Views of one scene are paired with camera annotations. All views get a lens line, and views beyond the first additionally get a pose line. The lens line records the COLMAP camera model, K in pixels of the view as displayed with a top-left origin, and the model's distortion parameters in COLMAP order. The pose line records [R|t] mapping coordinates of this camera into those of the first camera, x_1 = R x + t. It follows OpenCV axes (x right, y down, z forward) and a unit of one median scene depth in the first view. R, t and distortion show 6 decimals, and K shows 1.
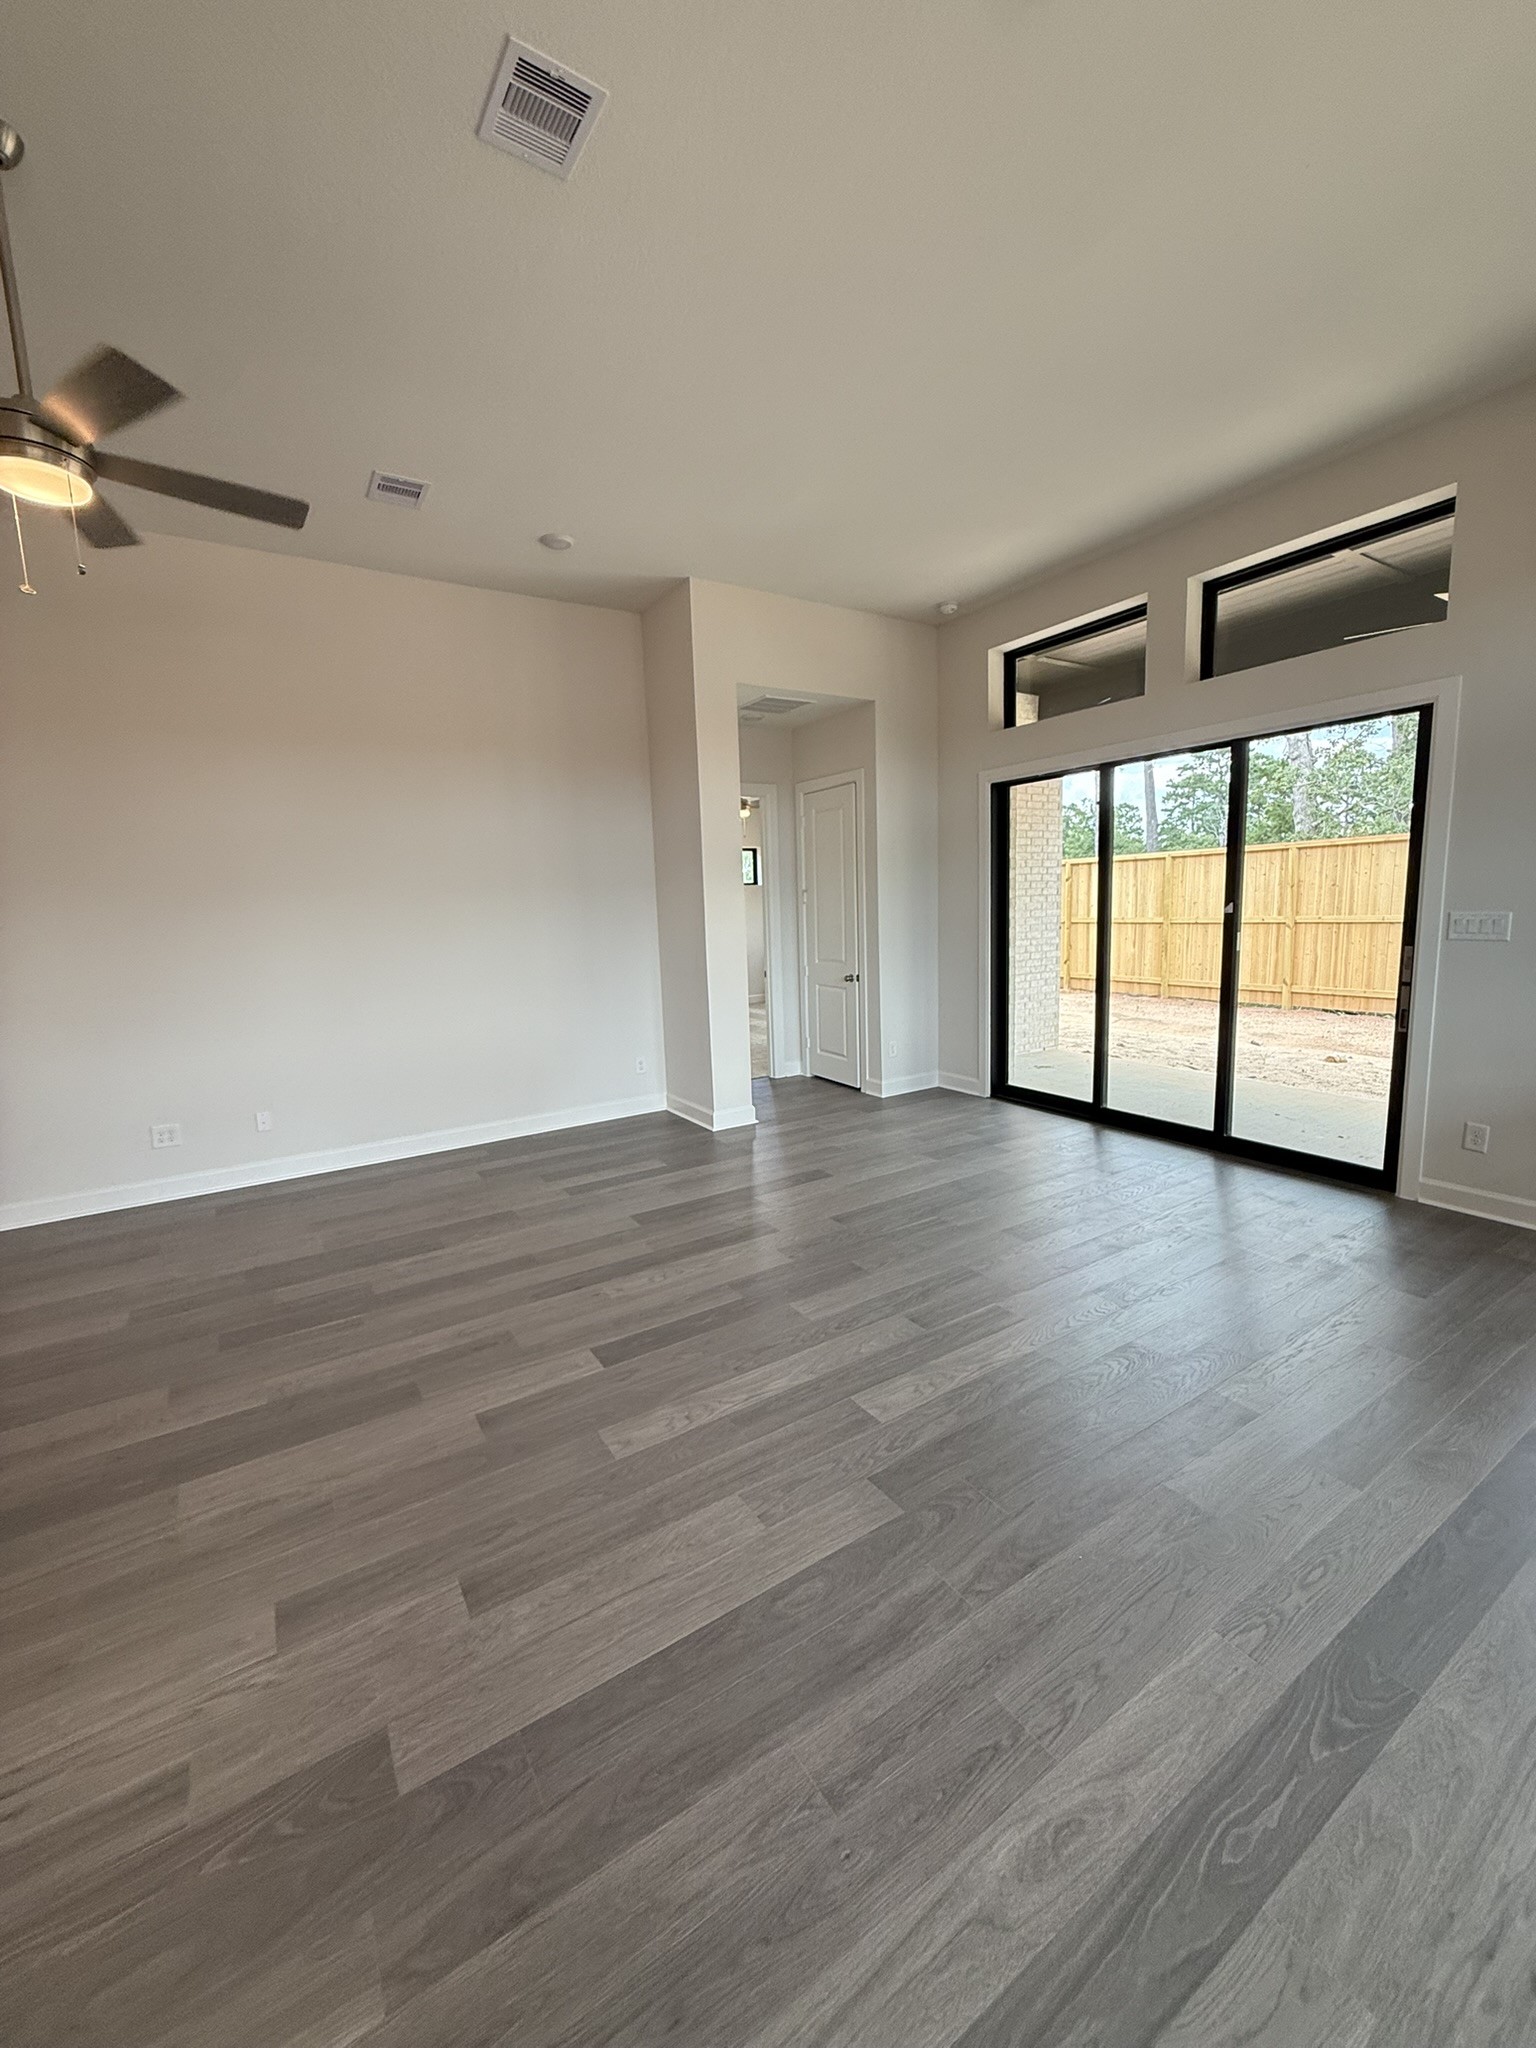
lens RADIAL K [[819.5, 0, 763.7], [0, 819.5, 1022.9], [0, 0, 1]] dist [0.000160, 0.001014]
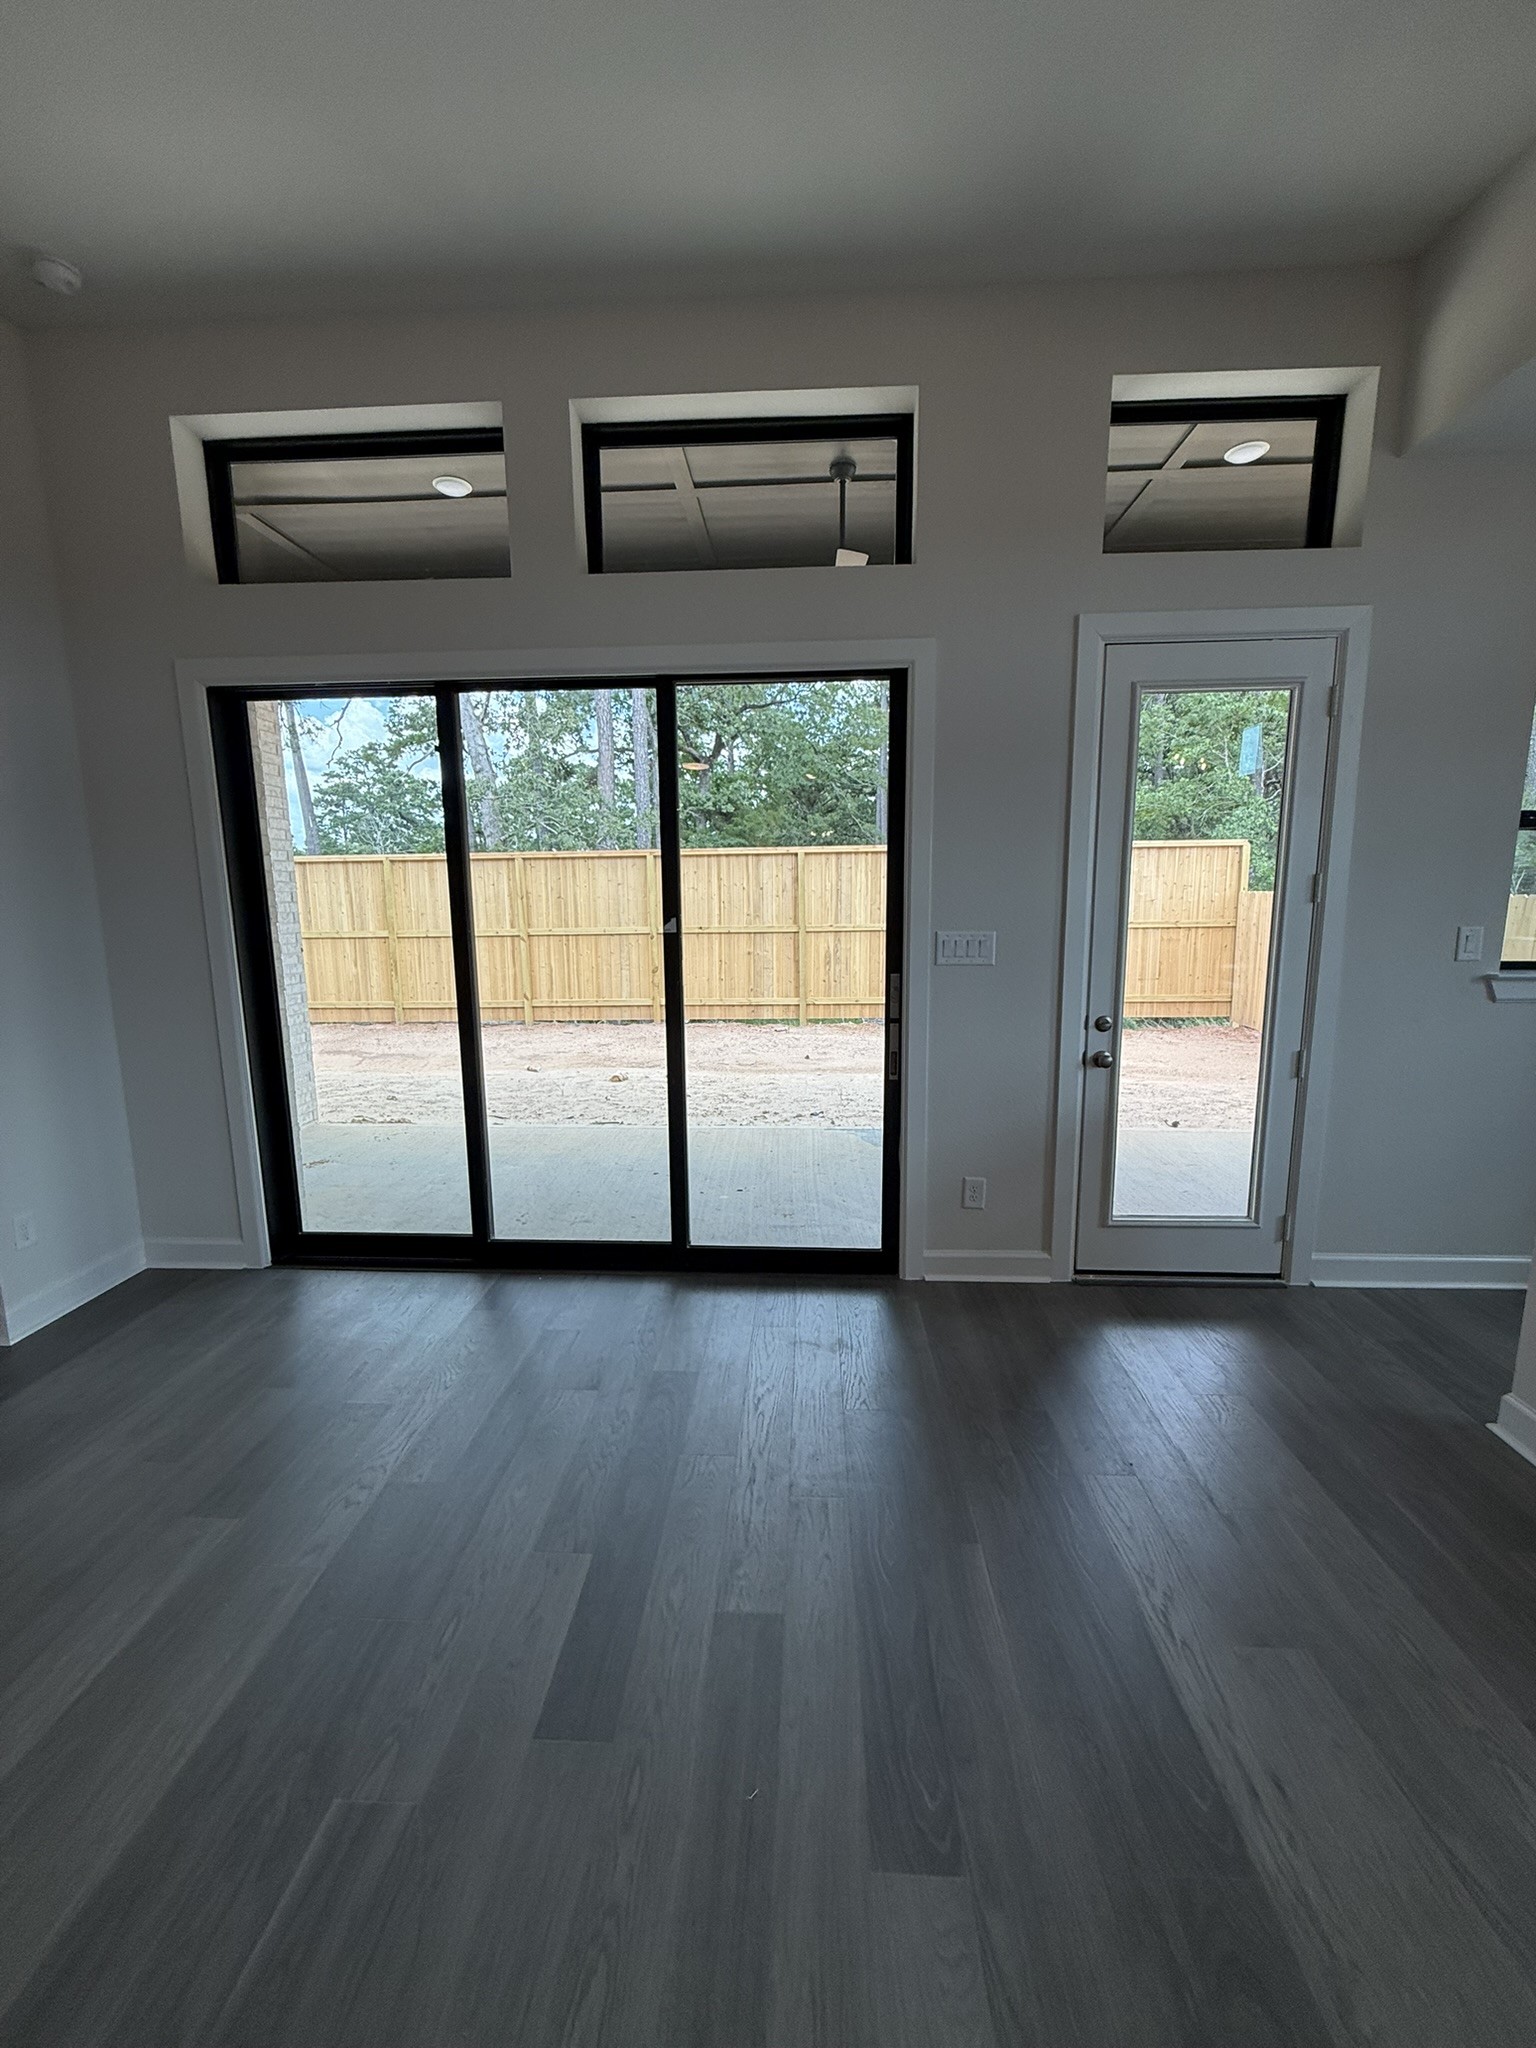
lens RADIAL K [[819.5, 0, 776.2], [0, 819.5, 1017.8], [0, 0, 1]] dist [0.000160, 0.001014]
pose [[0.577681, -0.094847, 0.810733, 0.021028], [0.109500, 0.993253, 0.038177, -0.030378], [-0.808884, 0.066722, 0.584170, 0.202414]]
